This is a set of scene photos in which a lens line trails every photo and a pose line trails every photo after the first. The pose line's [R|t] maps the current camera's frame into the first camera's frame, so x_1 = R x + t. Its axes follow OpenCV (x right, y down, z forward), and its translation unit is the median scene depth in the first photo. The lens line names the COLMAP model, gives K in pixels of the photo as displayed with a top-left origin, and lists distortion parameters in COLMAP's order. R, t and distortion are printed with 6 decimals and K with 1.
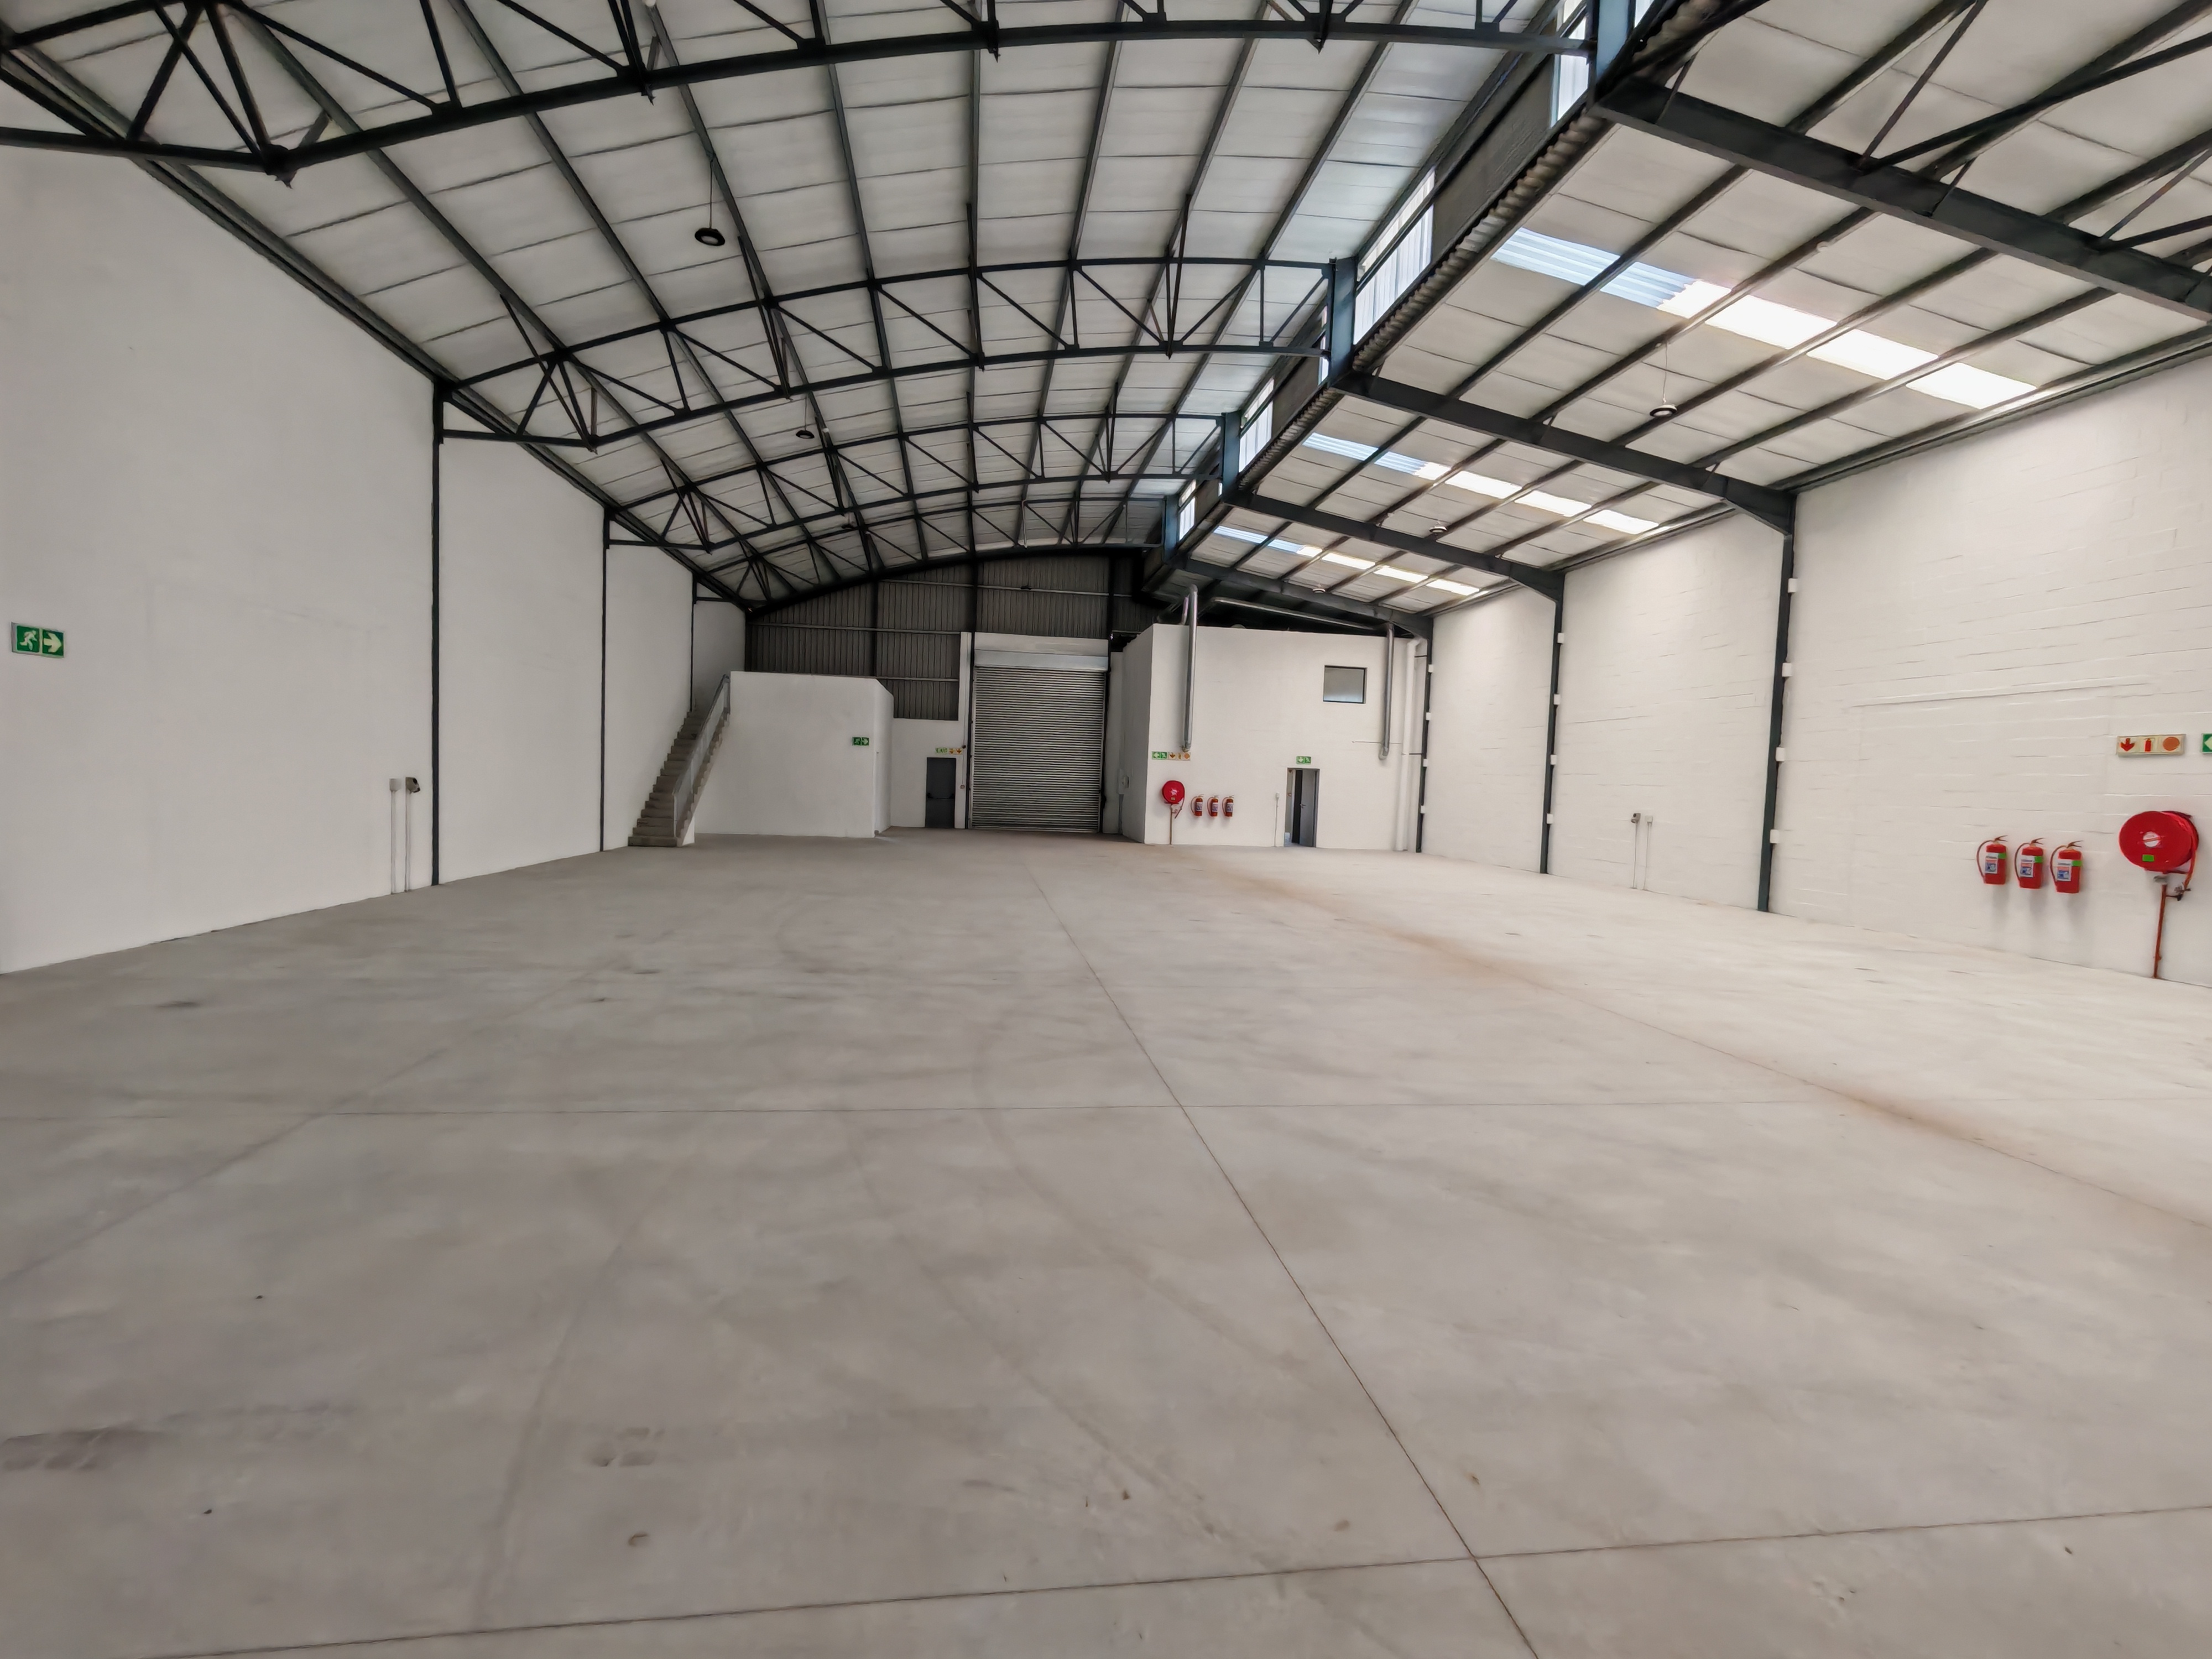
lens RADIAL K [[1042.2, 0, 1106.0], [0, 1042.2, 829.5], [0, 0, 1]] dist [0.000224, -0.000077]
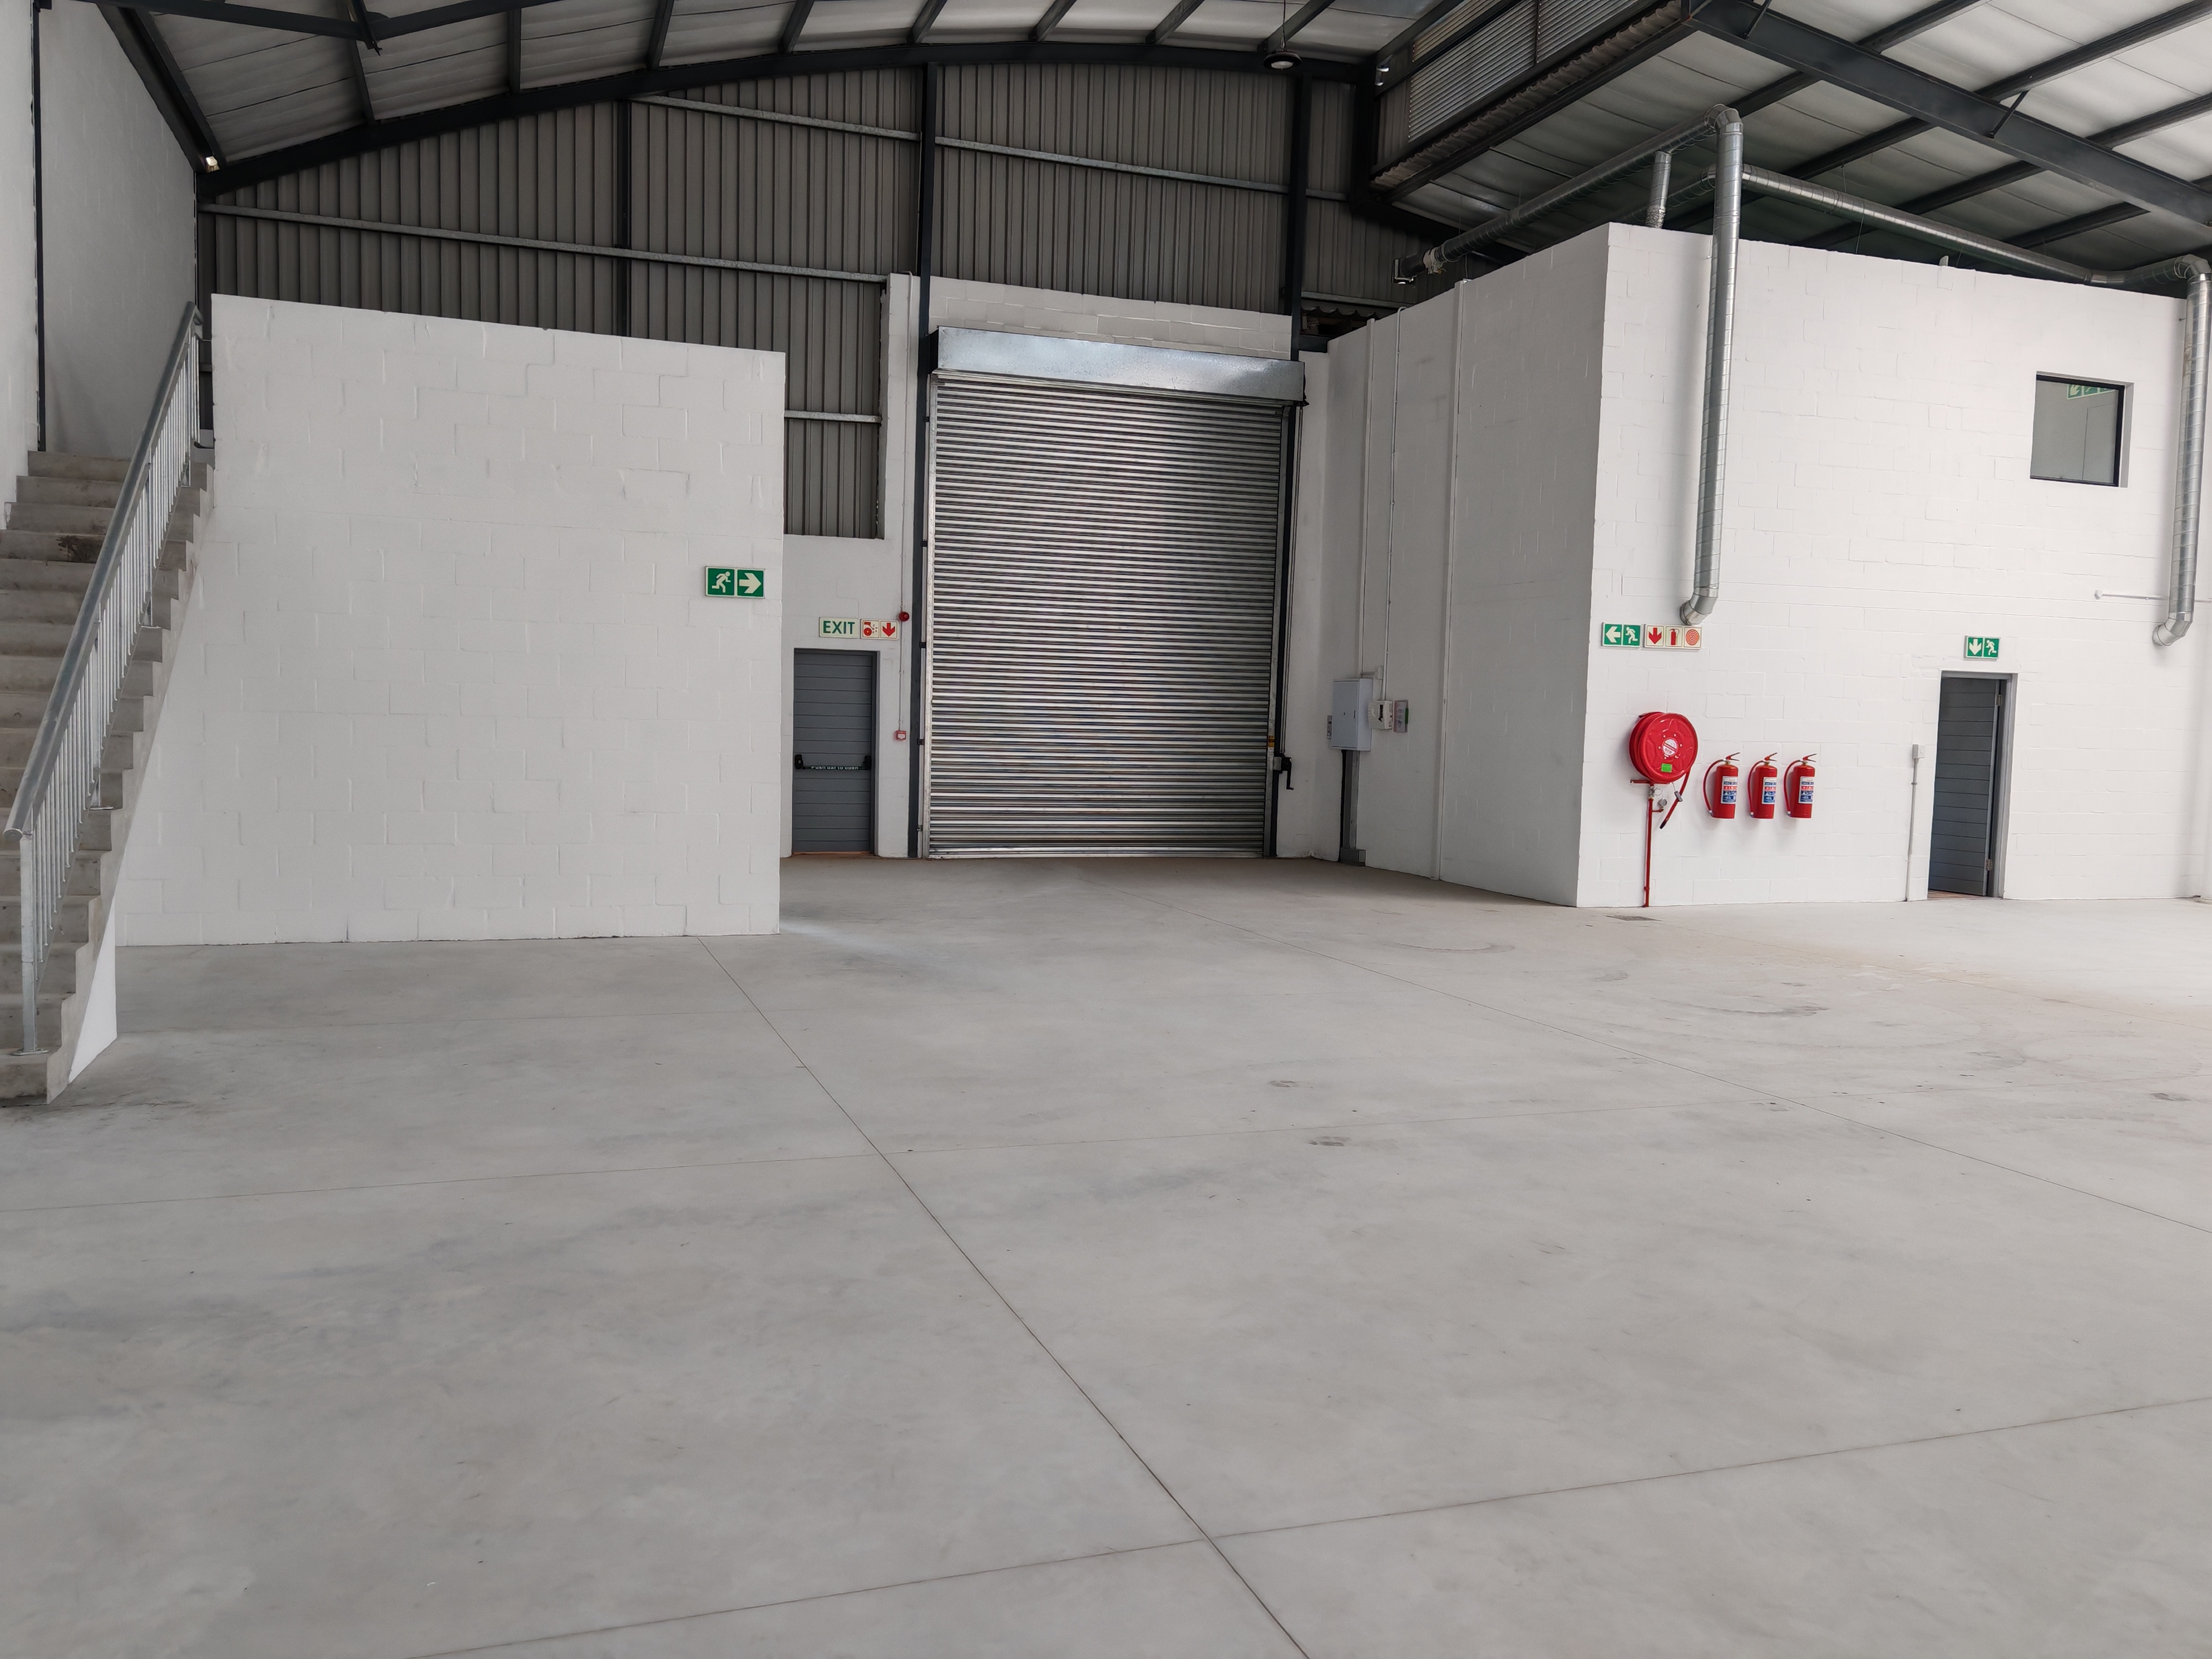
lens RADIAL K [[1753.6, 0, 1109.9], [0, 1753.6, 836.5], [0, 0, 1]] dist [0.040712, -0.042629]
pose [[0.980016, -0.025189, 0.197315, -0.301664], [0.018957, 0.999262, 0.033409, -0.041567], [-0.198011, -0.029001, 0.979771, 0.687588]]
